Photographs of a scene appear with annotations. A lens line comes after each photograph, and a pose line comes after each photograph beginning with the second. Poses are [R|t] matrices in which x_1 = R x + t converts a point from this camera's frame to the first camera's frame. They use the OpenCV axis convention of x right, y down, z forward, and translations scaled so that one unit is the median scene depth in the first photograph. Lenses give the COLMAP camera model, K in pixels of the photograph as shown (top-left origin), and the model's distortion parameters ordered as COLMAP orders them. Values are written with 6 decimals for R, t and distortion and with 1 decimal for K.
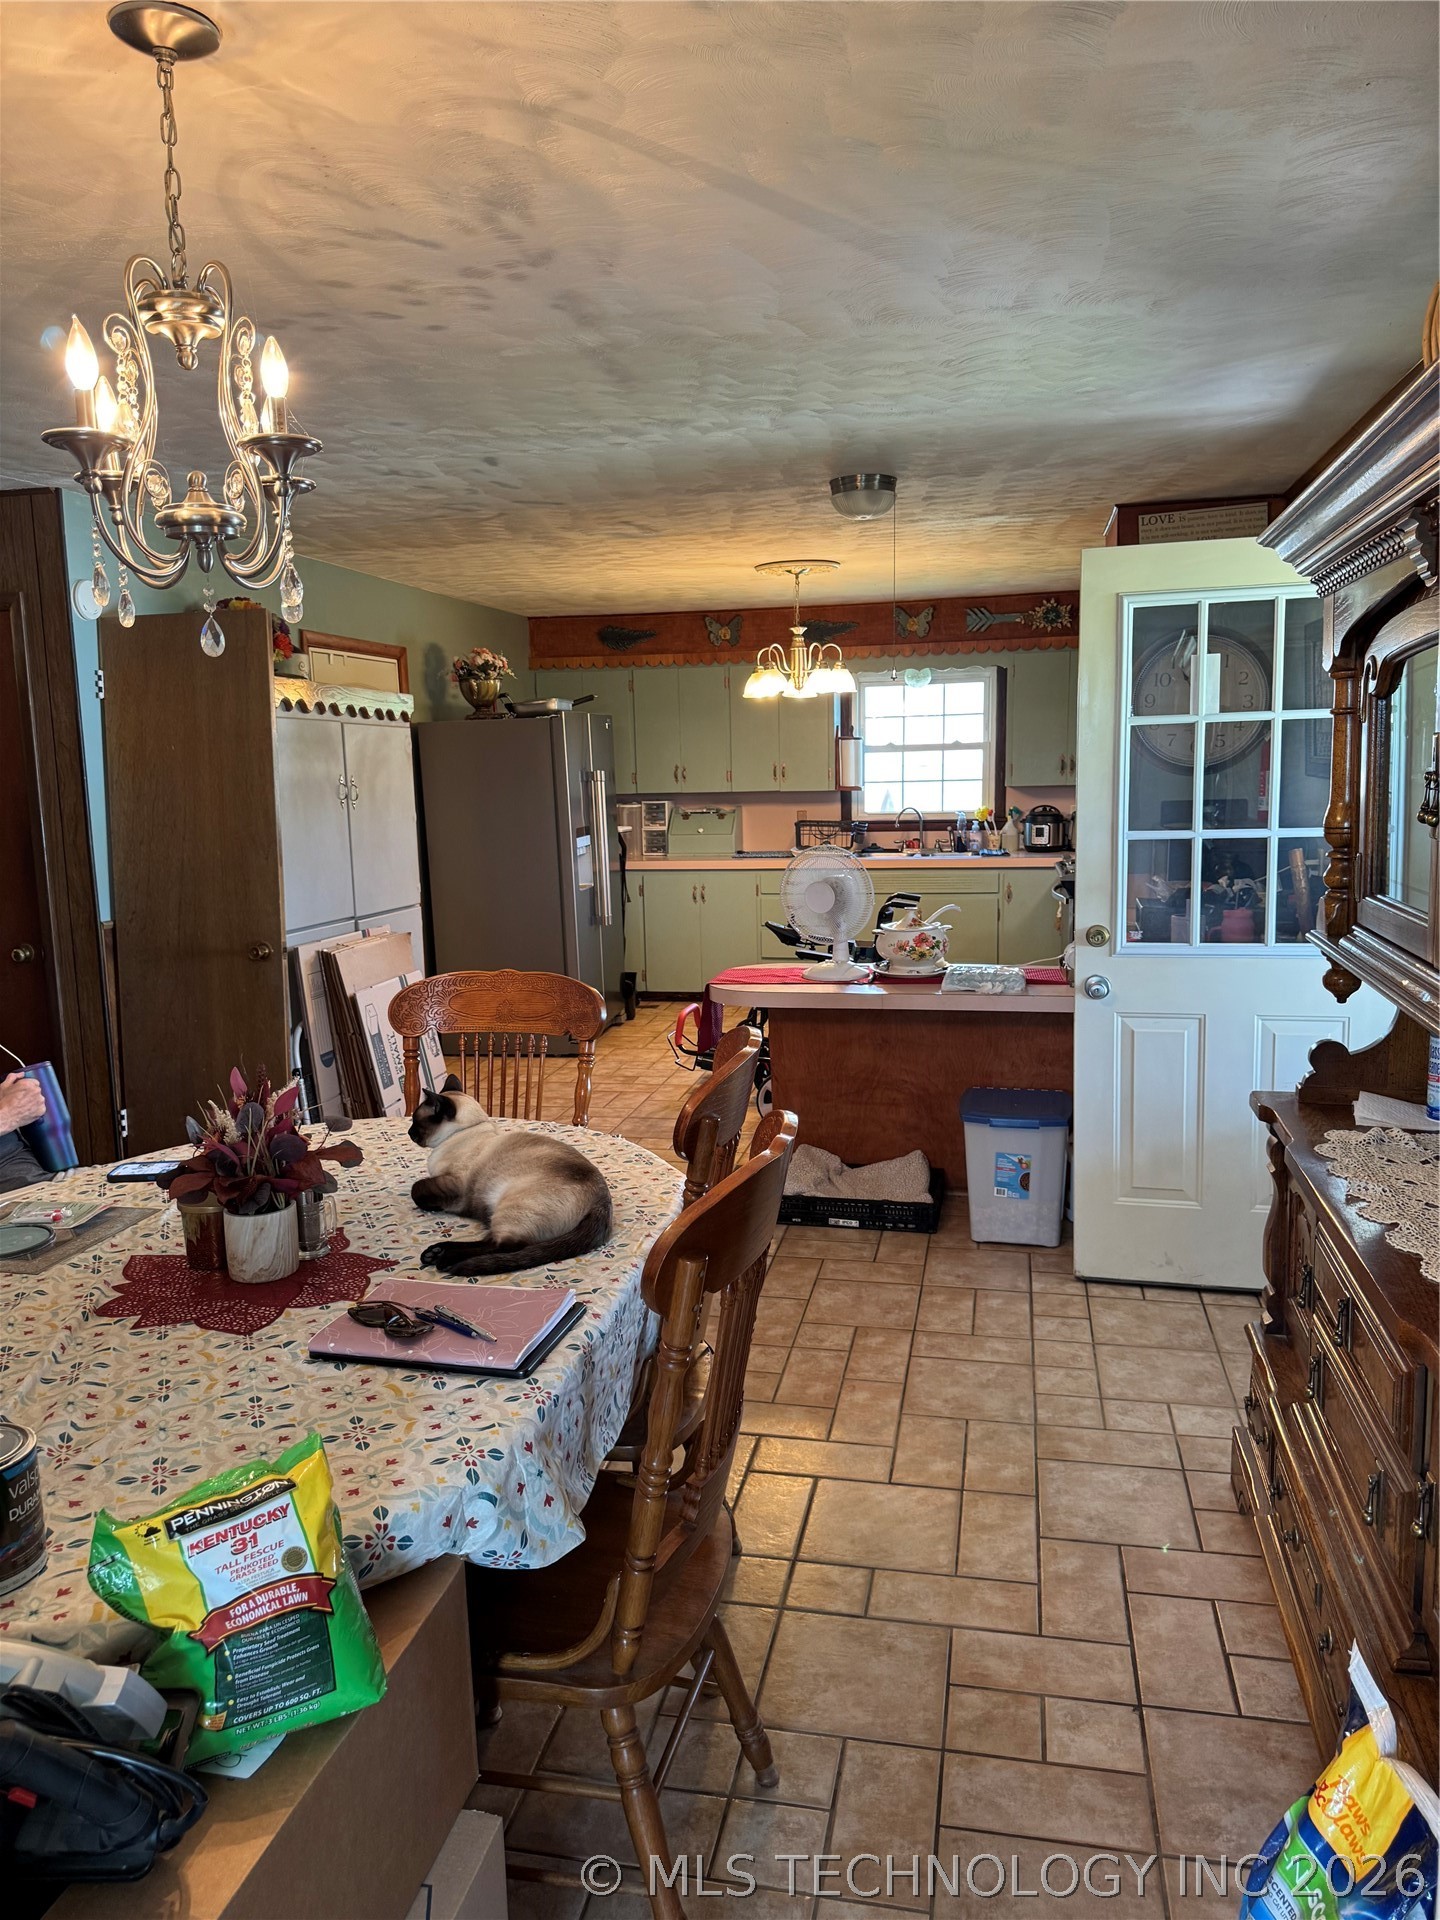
lens RADIAL K [[1342.5, 0, 717.7], [0, 1342.5, 970.6], [0, 0, 1]] dist [0.139592, -0.193474]
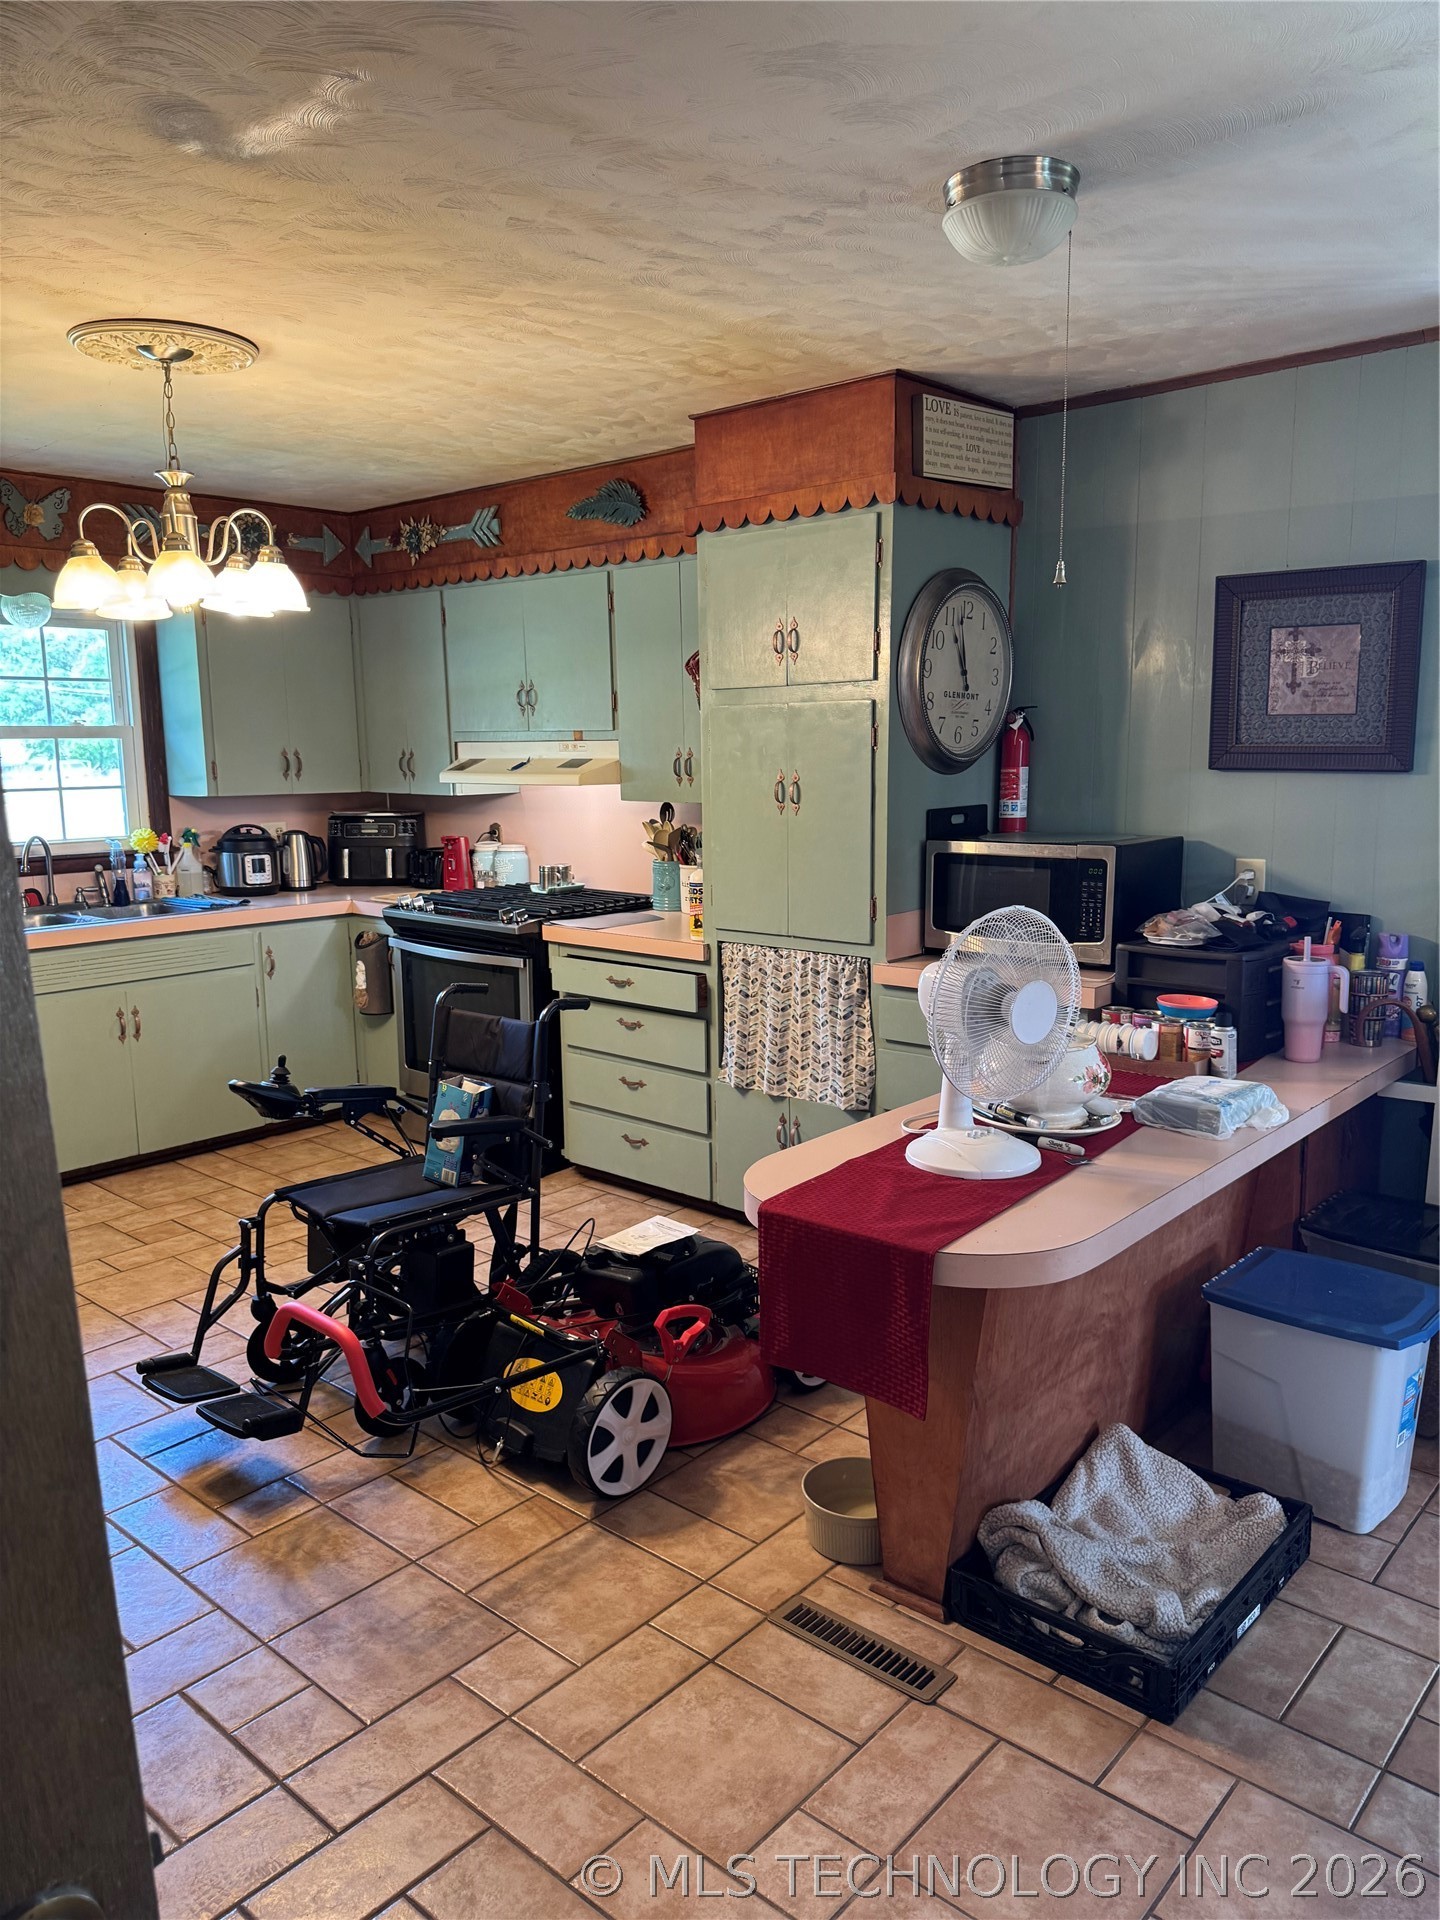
lens RADIAL K [[1357.6, 0, 719.1], [0, 1357.6, 989.9], [0, 0, 1]] dist [0.043774, -0.069609]
pose [[0.497916, -0.141856, 0.855544, -0.219954], [0.136247, 0.987076, 0.084371, -0.065824], [-0.856455, 0.074556, 0.510809, 0.458979]]
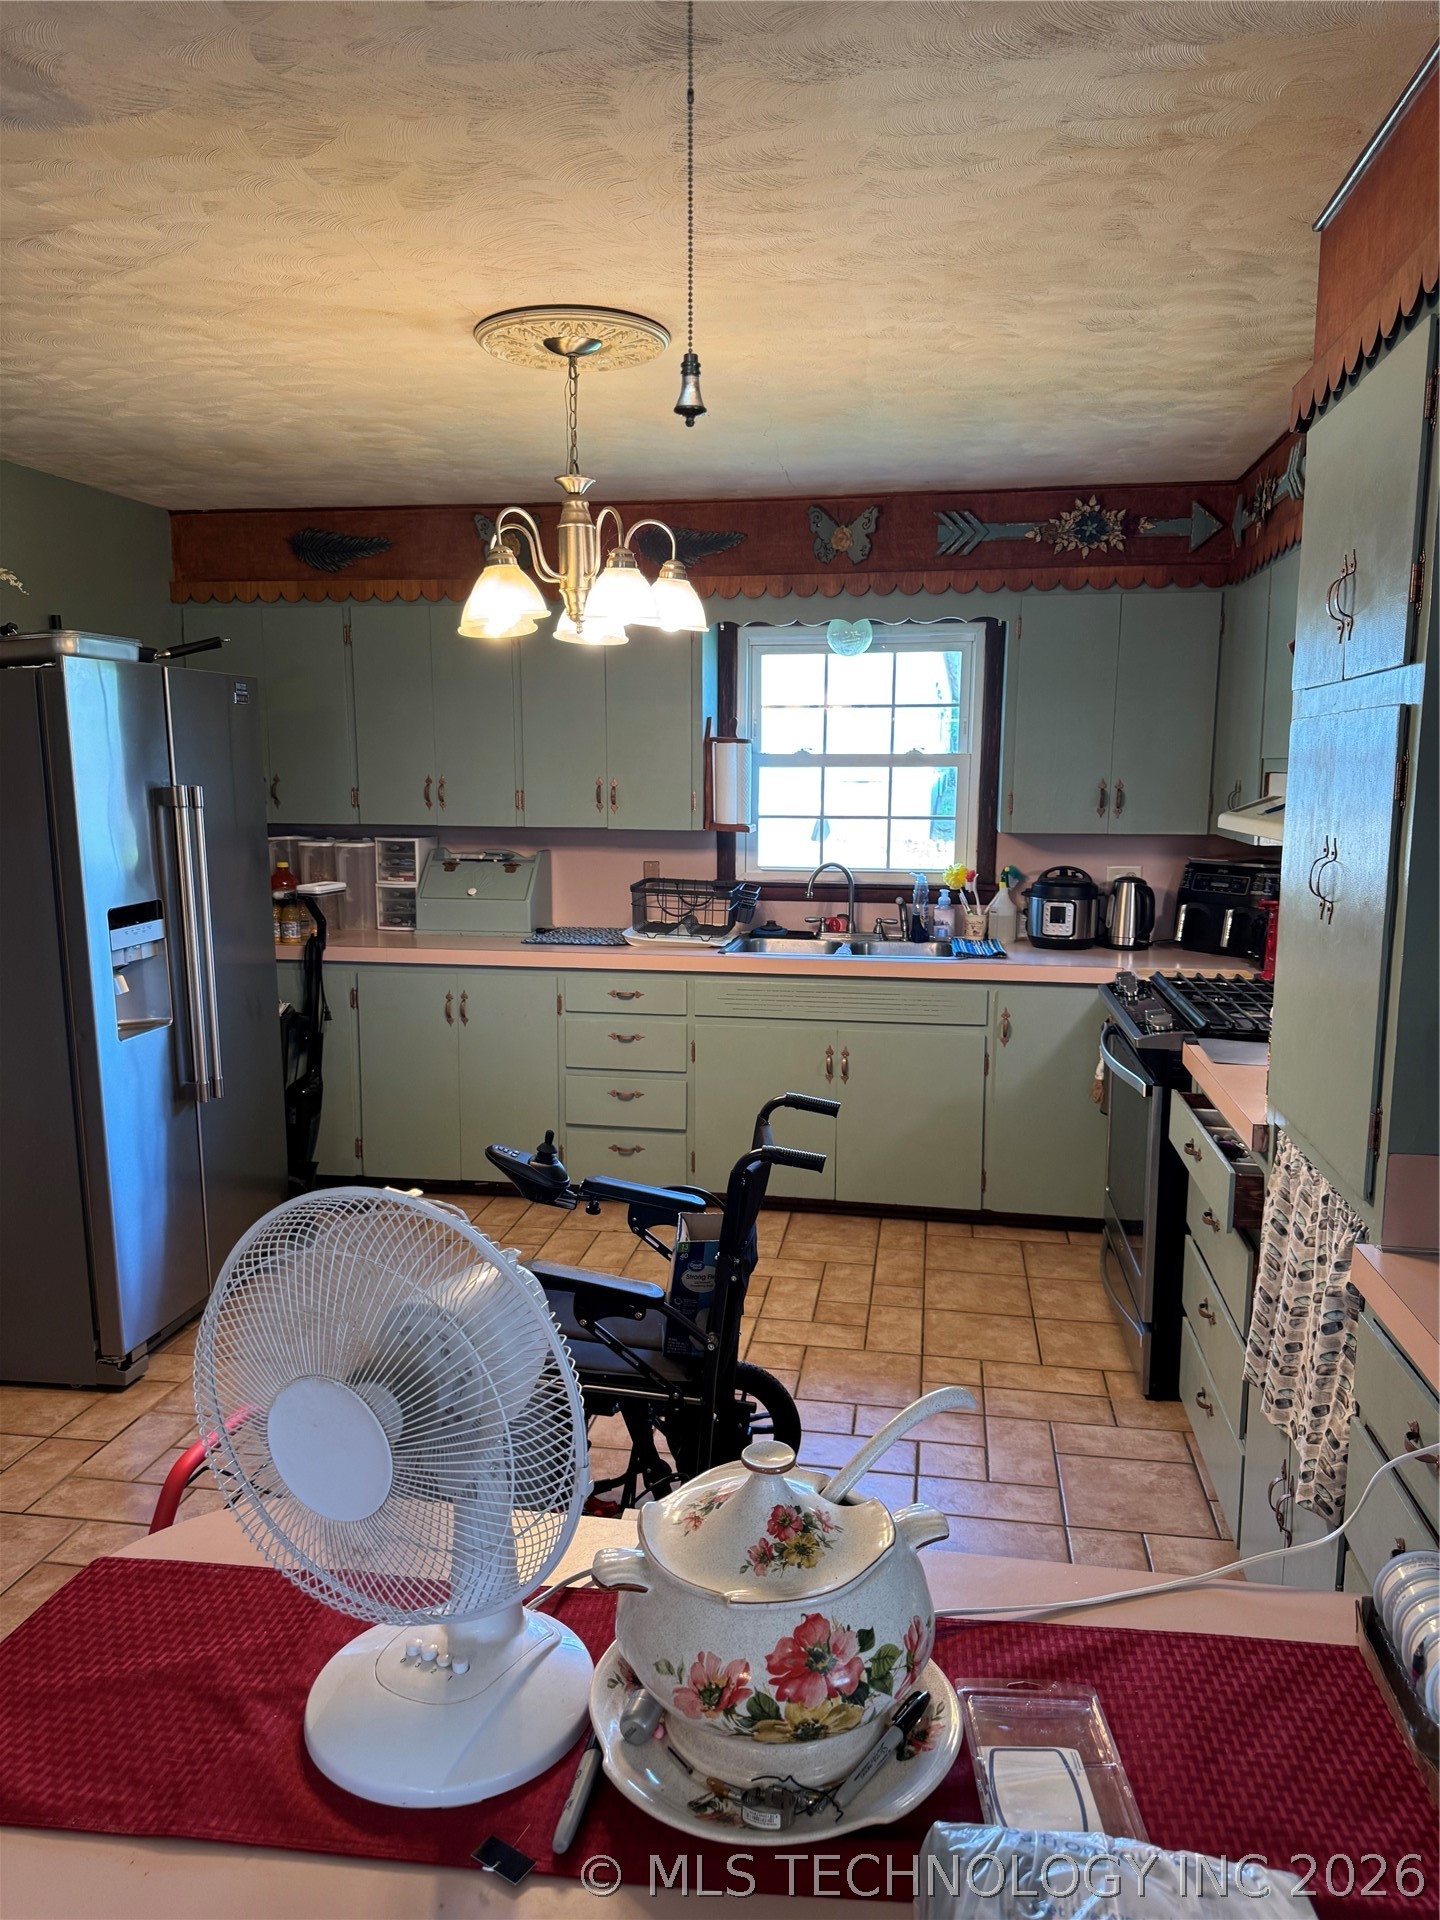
lens RADIAL K [[1342.5, 0, 717.7], [0, 1342.5, 970.6], [0, 0, 1]] dist [0.139592, -0.193474]
pose [[0.998836, 0.019843, 0.043966, 0.068862], [-0.019601, 0.999790, -0.005925, -0.070425], [-0.044075, 0.005056, 0.999015, 0.426194]]
